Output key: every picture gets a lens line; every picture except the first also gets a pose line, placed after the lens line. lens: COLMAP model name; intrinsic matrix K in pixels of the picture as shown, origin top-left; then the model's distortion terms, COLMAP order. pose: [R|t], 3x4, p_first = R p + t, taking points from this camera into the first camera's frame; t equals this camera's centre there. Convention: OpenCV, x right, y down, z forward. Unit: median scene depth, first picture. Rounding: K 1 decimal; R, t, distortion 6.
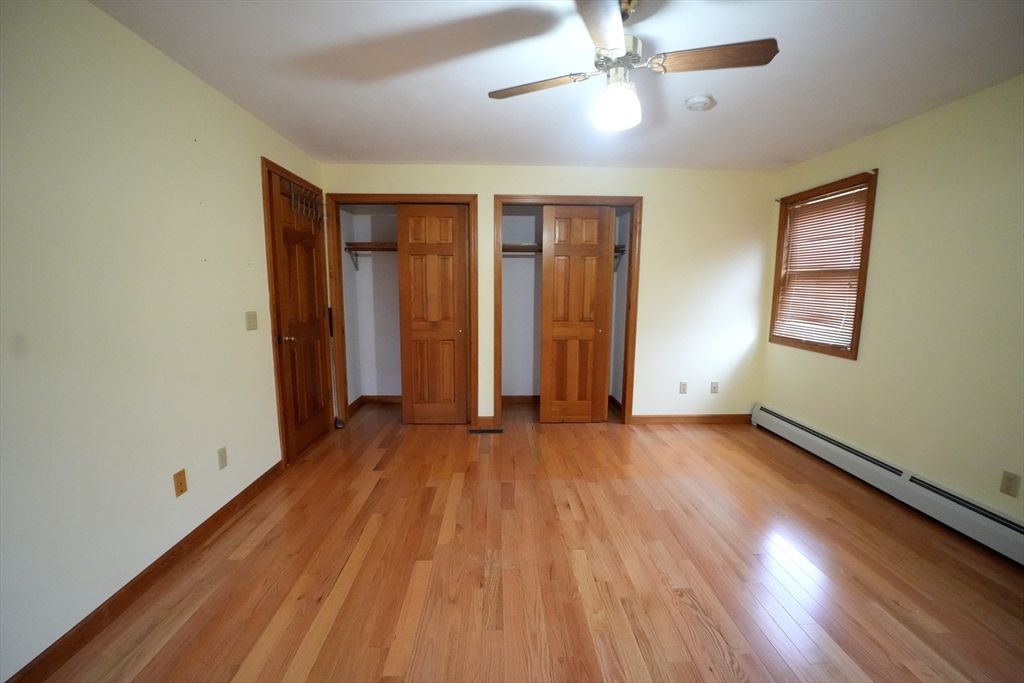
lens RADIAL K [[407.7, 0, 512.0], [0, 407.7, 341.5], [0, 0, 1]] dist [-0.026062, 0.000435]
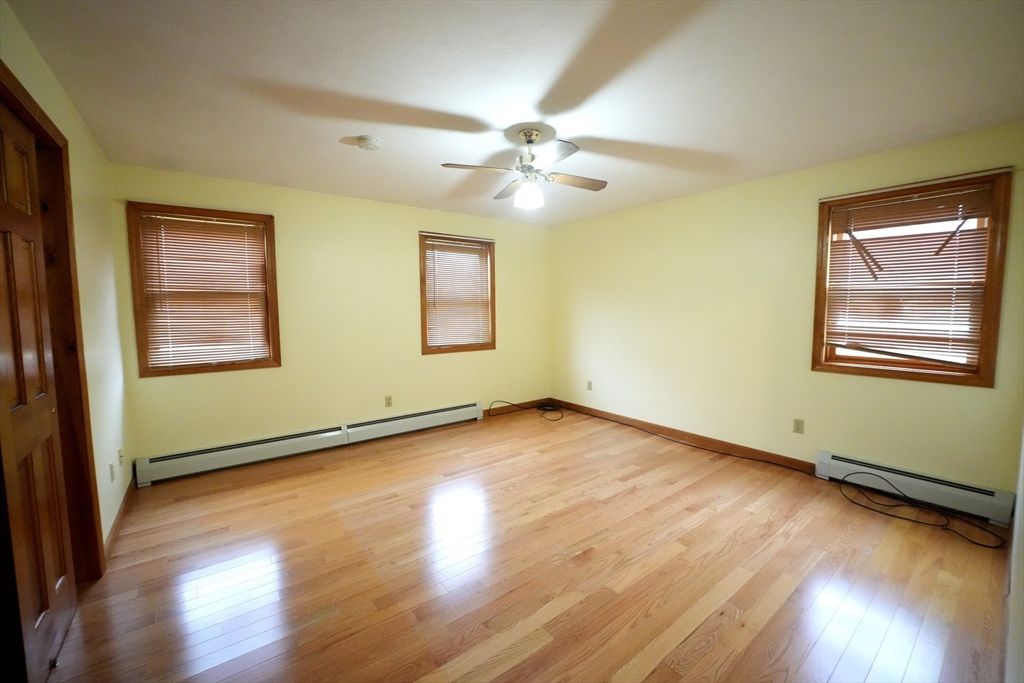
lens RADIAL K [[407.7, 0, 512.0], [0, 407.7, 341.5], [0, 0, 1]] dist [-0.026062, 0.000435]
pose [[-0.578740, -0.072591, 0.812275, -0.434139], [0.111353, 0.979668, 0.166888, -0.121791], [-0.807874, 0.187034, -0.558889, 0.856592]]
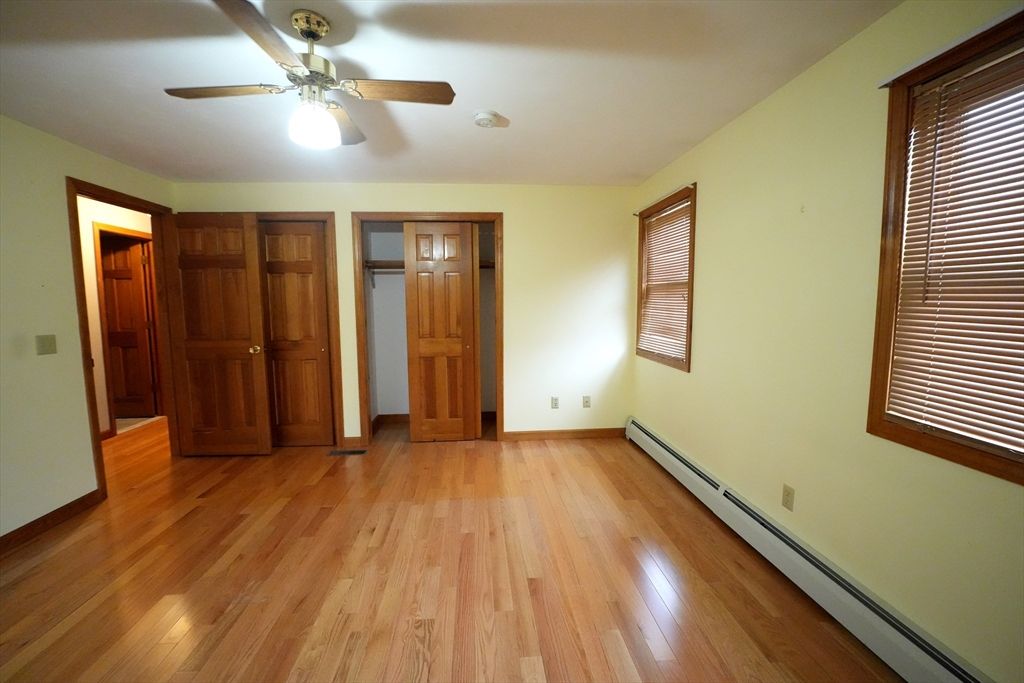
lens RADIAL K [[408.1, 0, 508.5], [0, 408.1, 340.8], [0, 0, 1]] dist [-0.025475, 0.000426]
pose [[0.998793, -0.017814, 0.045771, 0.283108], [0.019514, 0.999126, -0.036958, -0.002625], [-0.045073, 0.037807, 0.998268, 0.006488]]
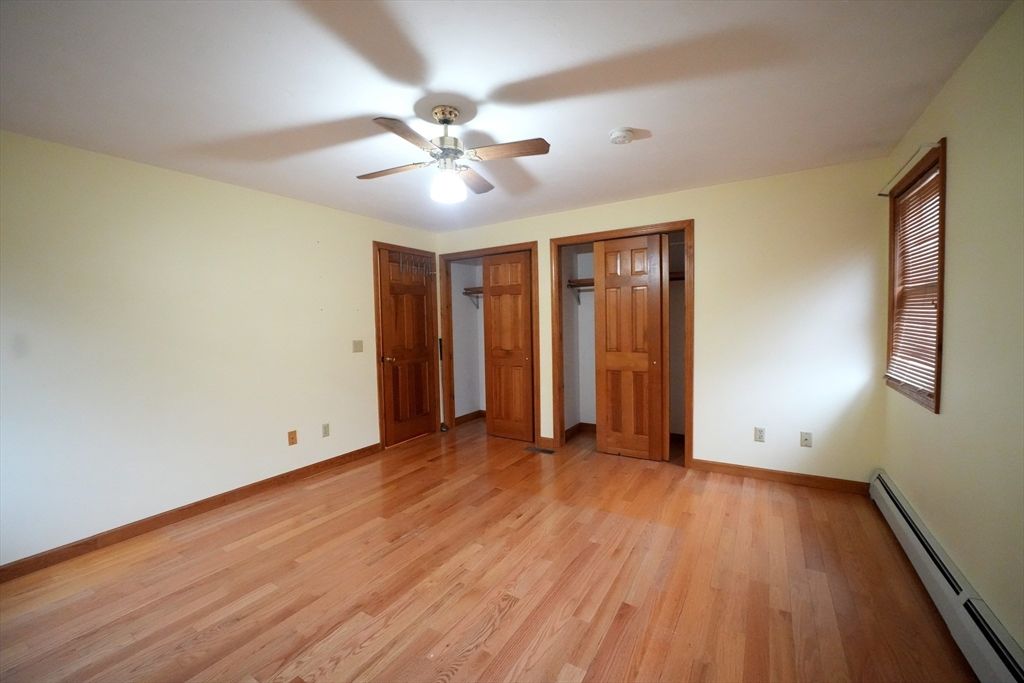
lens RADIAL K [[408.1, 0, 508.5], [0, 408.1, 340.8], [0, 0, 1]] dist [-0.025475, 0.000426]
pose [[0.827400, 0.003249, -0.561604, 0.490138], [-0.048032, 0.996729, -0.064999, 0.001076], [0.559555, 0.080755, 0.824849, 0.020649]]
